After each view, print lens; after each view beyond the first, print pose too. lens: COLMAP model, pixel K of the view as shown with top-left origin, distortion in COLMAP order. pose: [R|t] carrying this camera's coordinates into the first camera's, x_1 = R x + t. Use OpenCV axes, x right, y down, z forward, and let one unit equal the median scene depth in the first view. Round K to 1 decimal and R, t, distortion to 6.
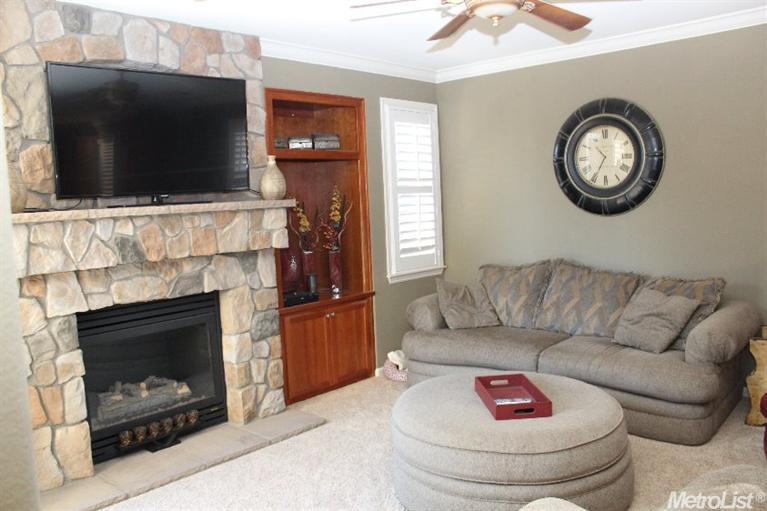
lens RADIAL K [[656.7, 0, 383.5], [0, 656.7, 255.5], [0, 0, 1]] dist [-0.163901, 0.178927]
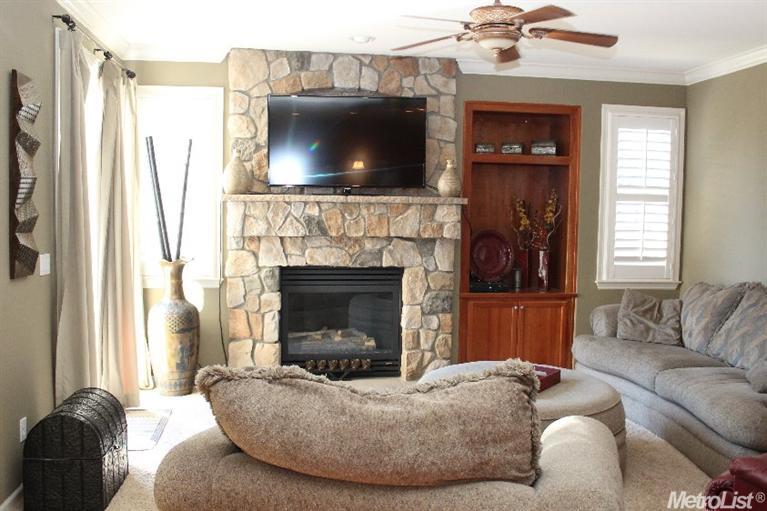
lens RADIAL K [[739.1, 0, 383.5], [0, 739.1, 255.5], [0, 0, 1]] dist [-0.098690, 0.004679]
pose [[0.750291, 0.100897, -0.653363, 0.659632], [-0.108925, 0.993645, 0.028362, -0.005827], [0.652073, 0.049888, 0.756513, -0.087593]]
